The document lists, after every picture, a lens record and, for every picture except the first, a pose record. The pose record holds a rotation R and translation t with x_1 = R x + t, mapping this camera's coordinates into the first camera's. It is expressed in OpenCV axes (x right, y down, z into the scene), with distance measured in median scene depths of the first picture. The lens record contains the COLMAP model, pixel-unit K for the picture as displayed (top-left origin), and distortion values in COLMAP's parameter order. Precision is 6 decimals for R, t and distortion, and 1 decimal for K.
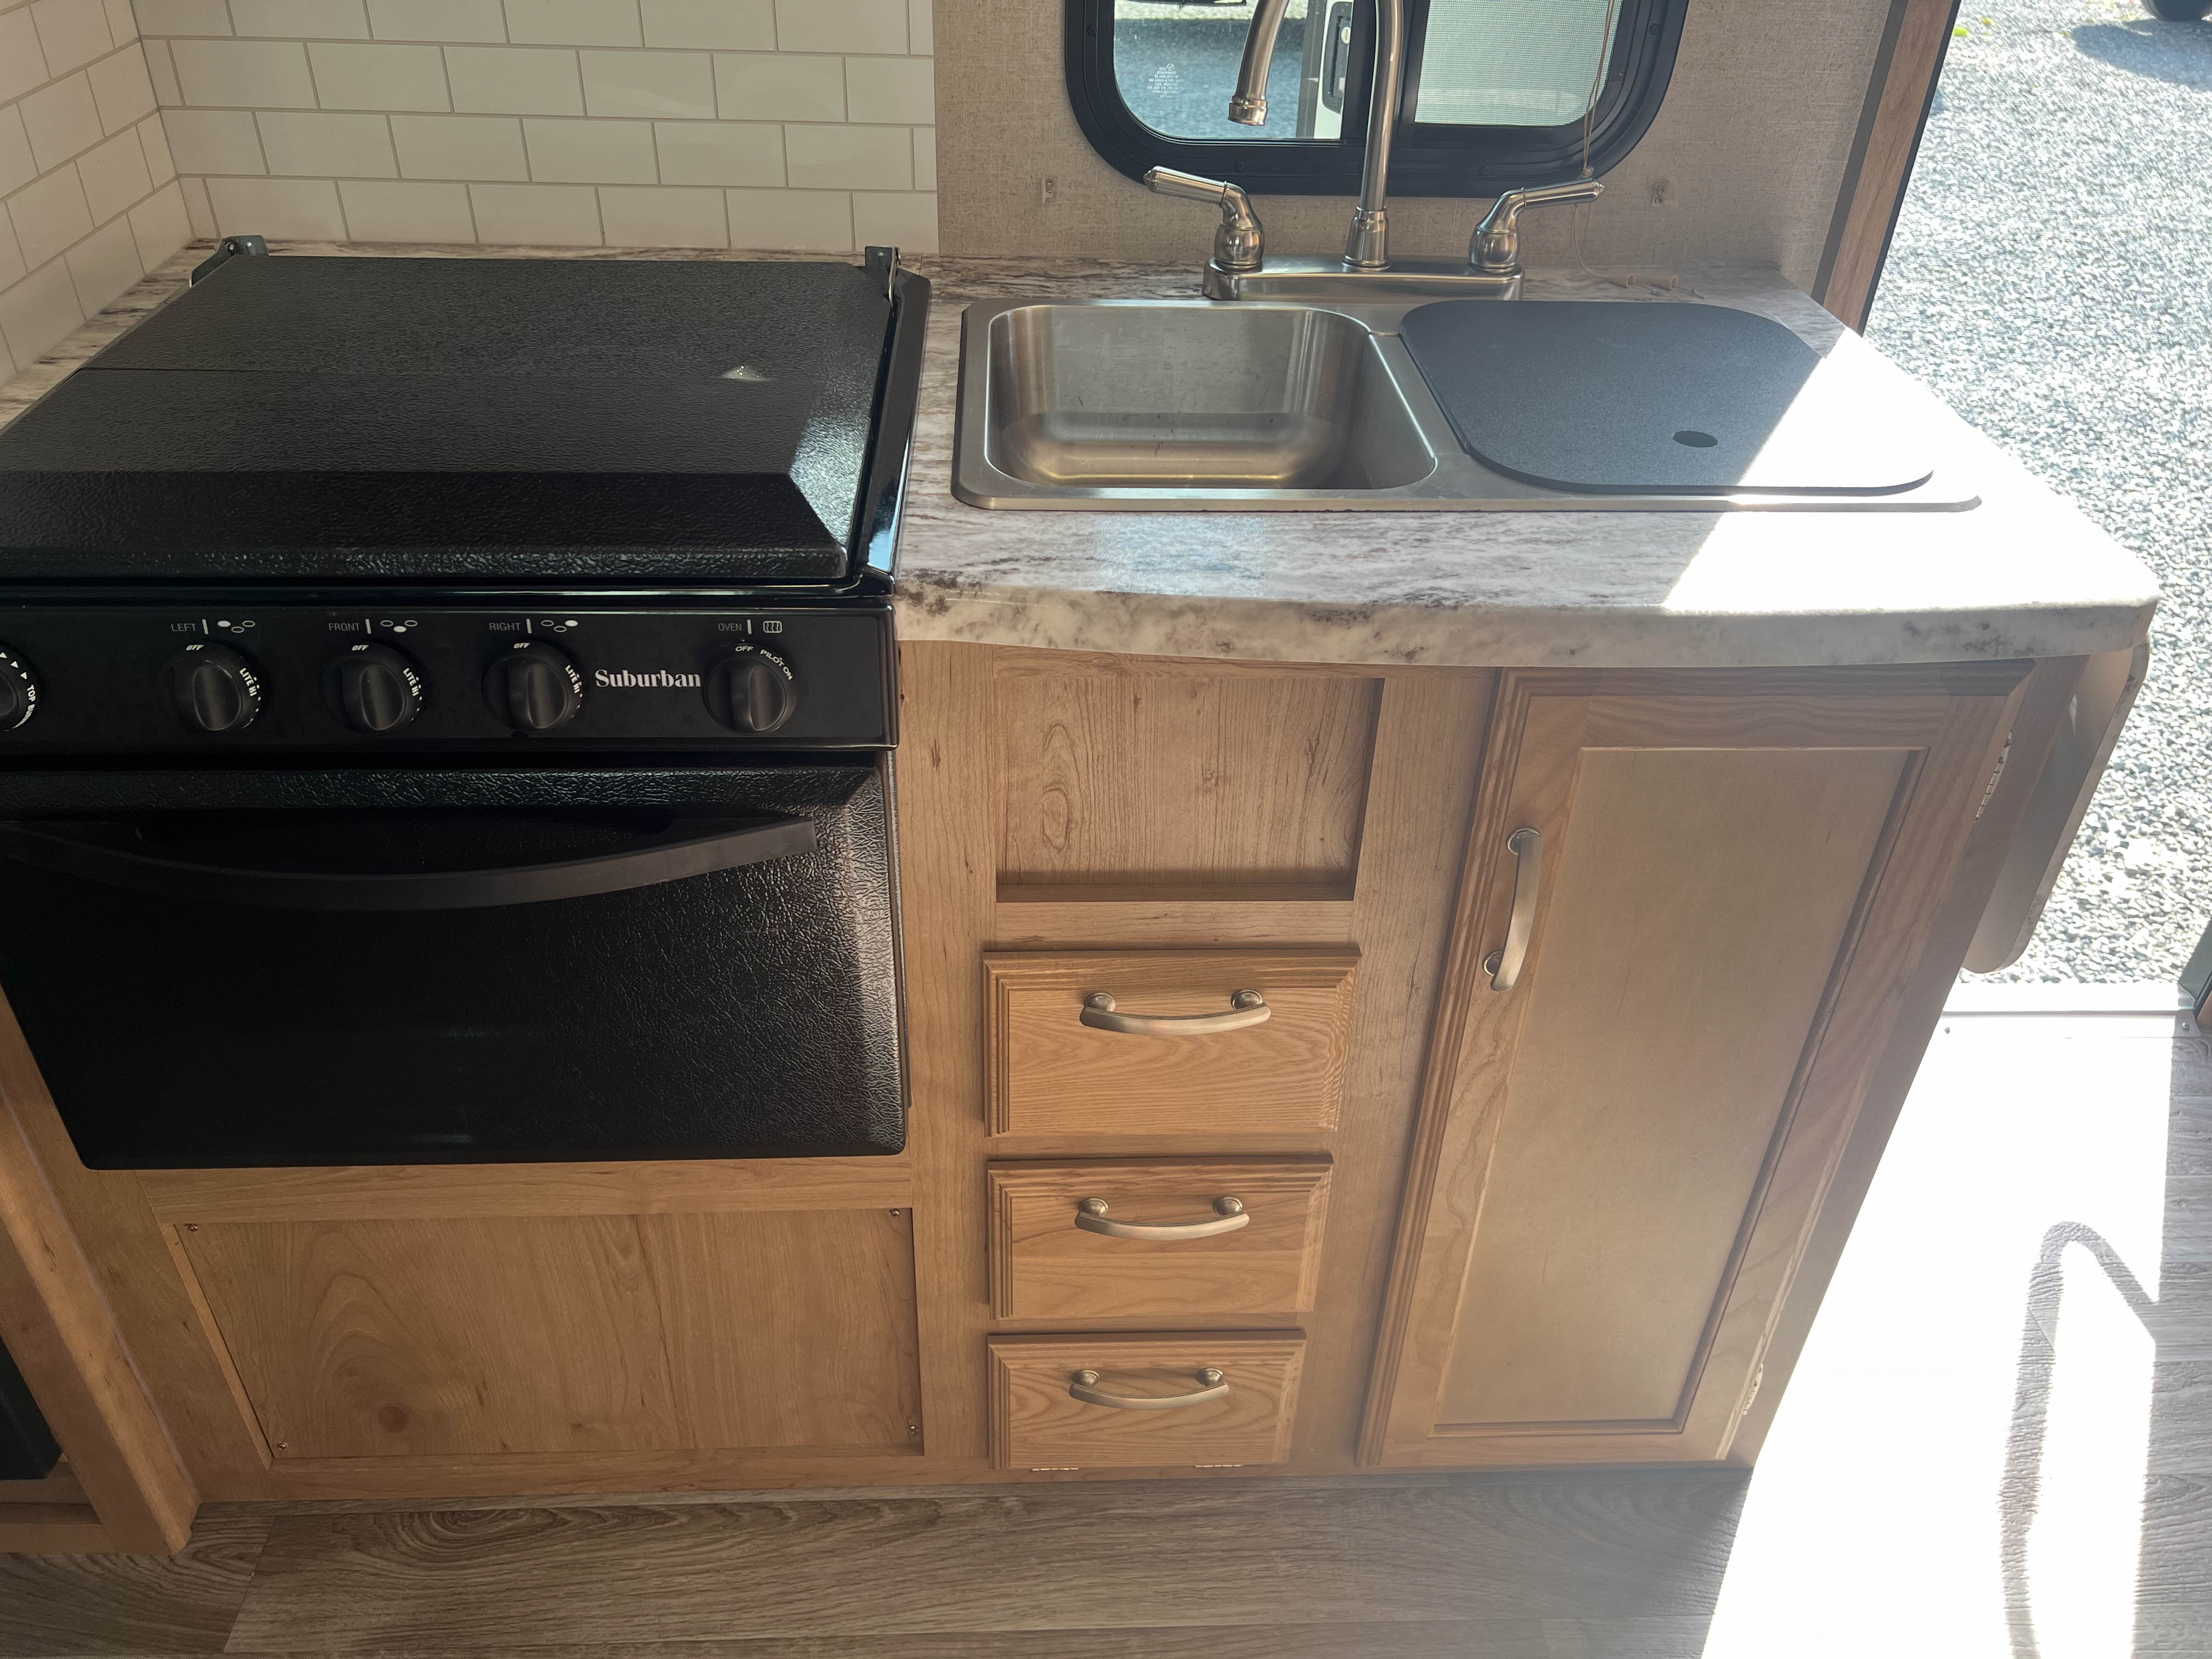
lens RADIAL K [[1667.0, 0, 1101.2], [0, 1667.0, 809.8], [0, 0, 1]] dist [0.051557, -0.062427]
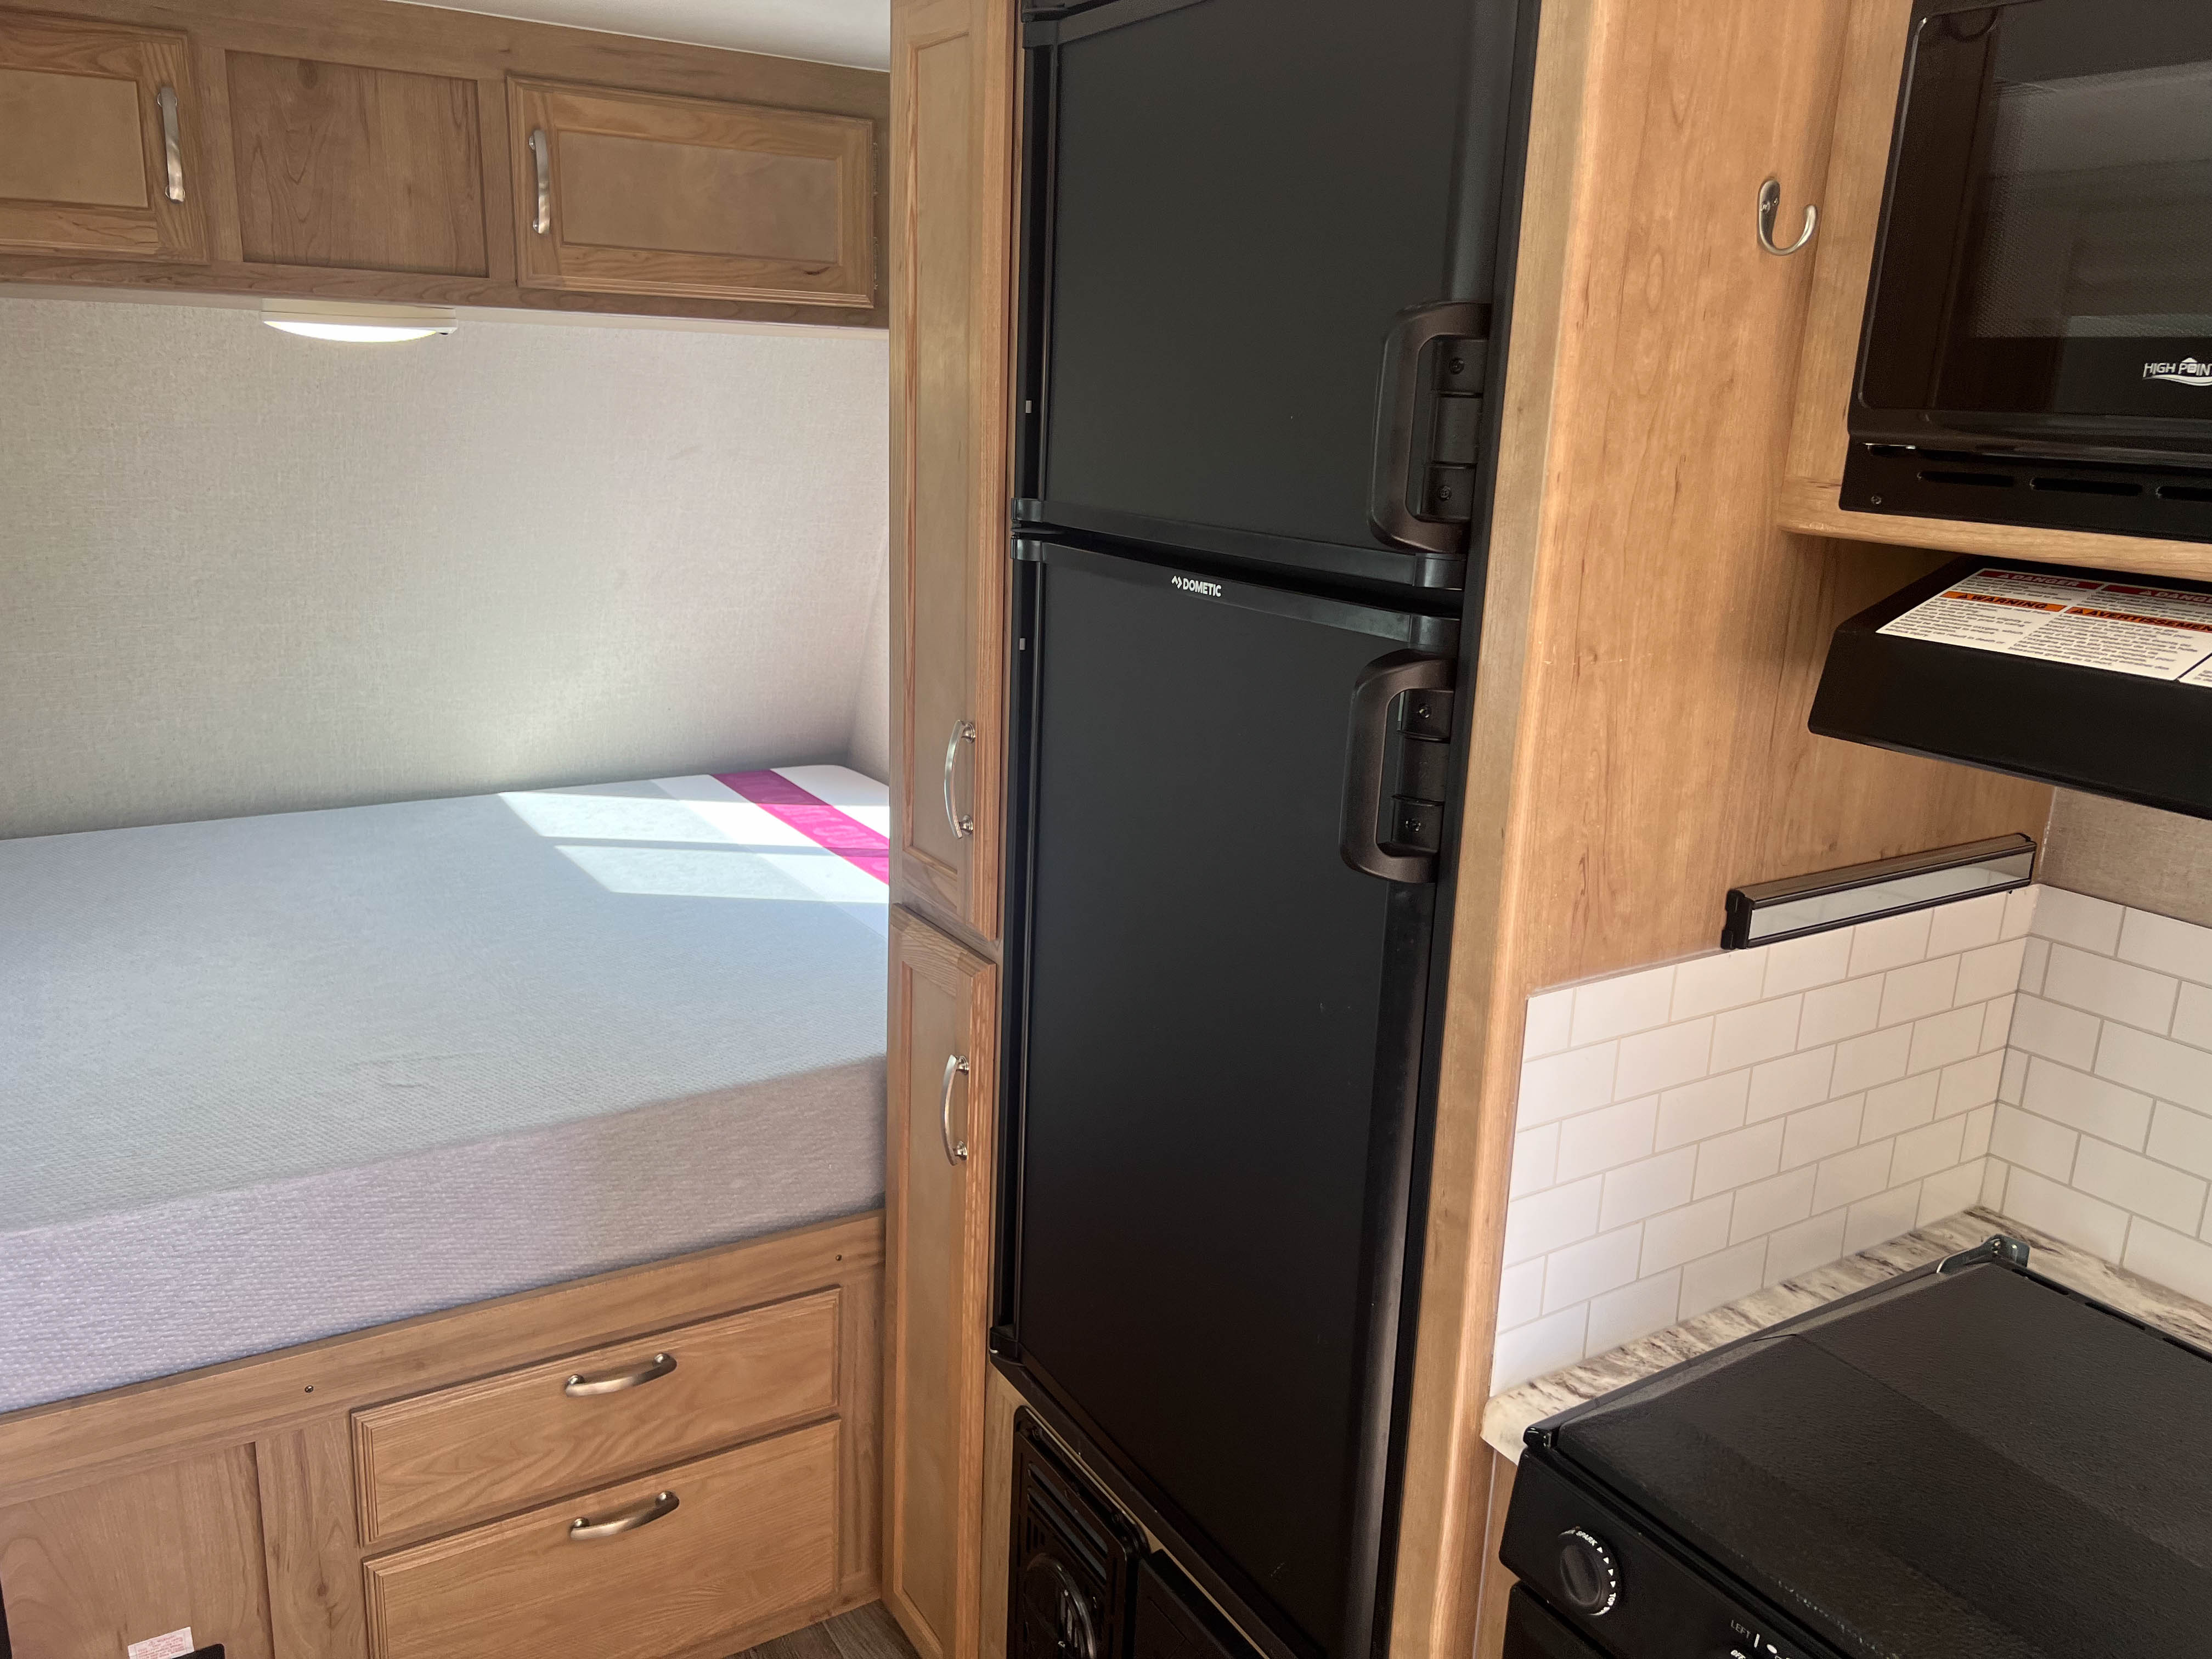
lens RADIAL K [[1667.0, 0, 1109.9], [0, 1667.0, 806.1], [0, 0, 1]] dist [0.051557, -0.062427]
pose [[0.496123, 0.201713, -0.844496, 0.053359], [-0.514061, 0.852082, -0.098474, -0.157536], [0.699717, 0.482978, 0.526431, -0.095739]]
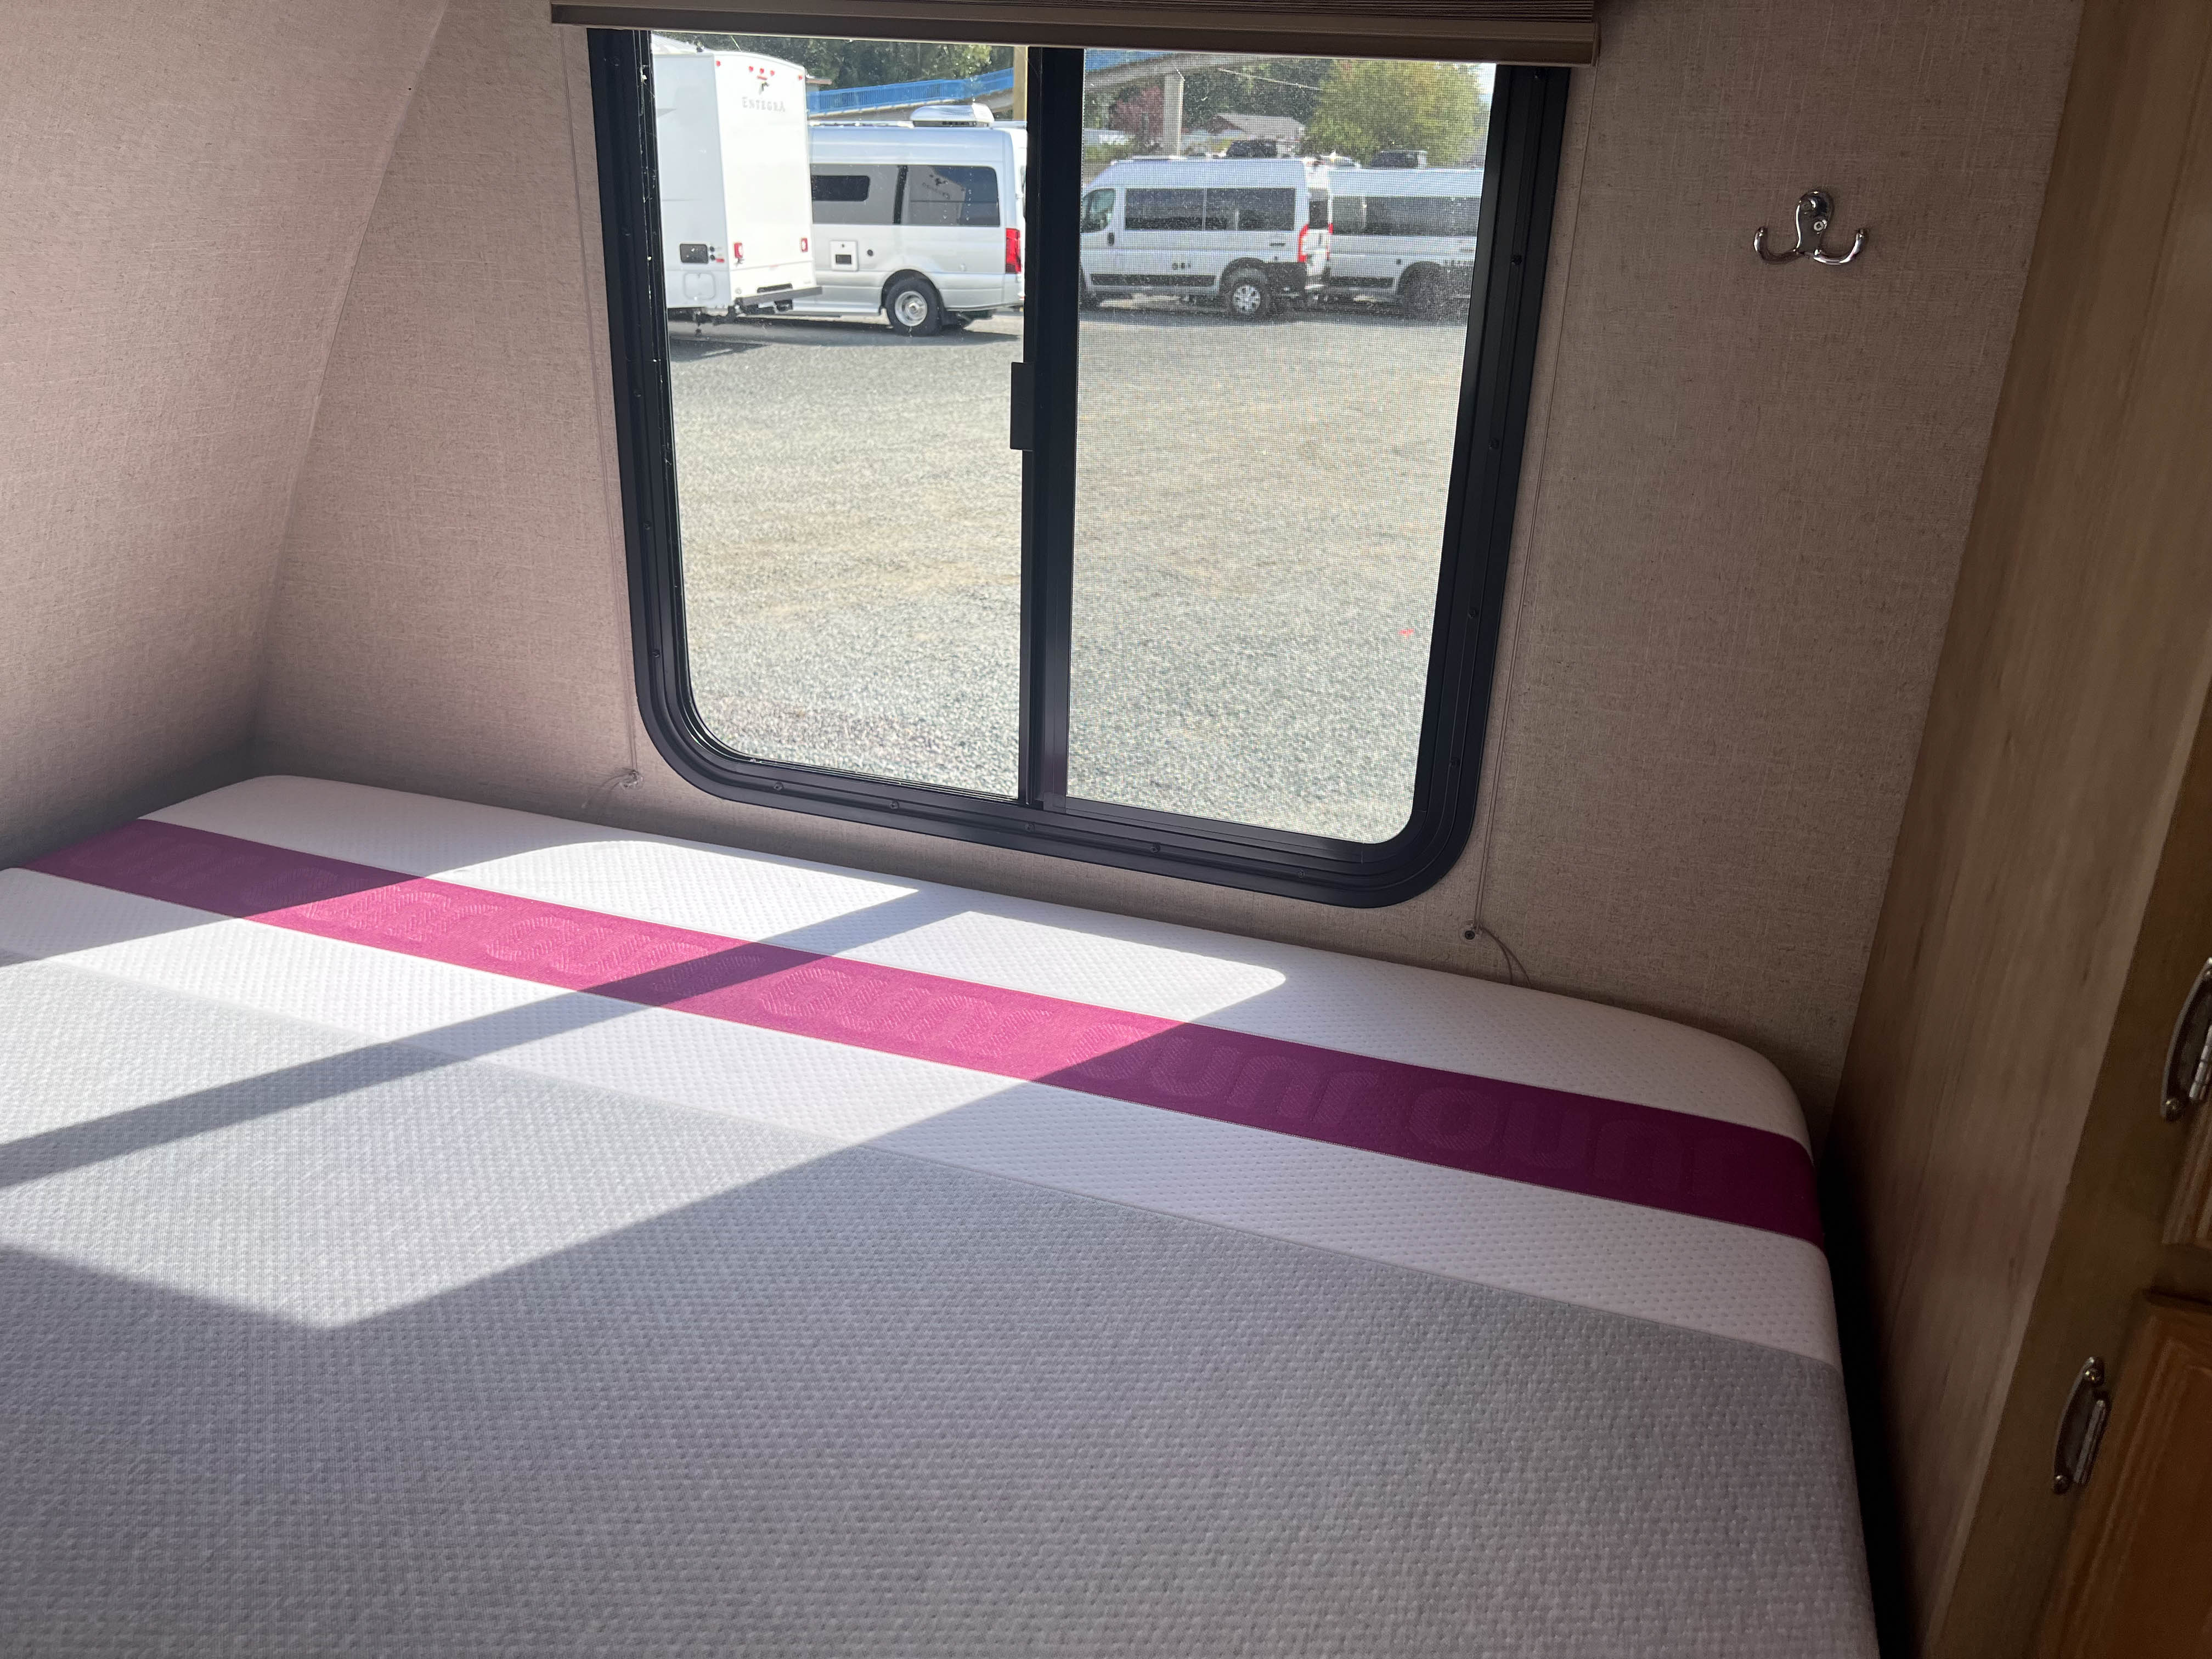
lens RADIAL K [[1667.0, 0, 1110.0], [0, 1667.0, 816.3], [0, 0, 1]] dist [0.051557, -0.062427]
pose [[0.927809, 0.140554, -0.345564, -1.286739], [-0.218793, 0.955287, -0.198887, -0.106068], [0.302158, 0.260136, 0.917077, -0.025387]]
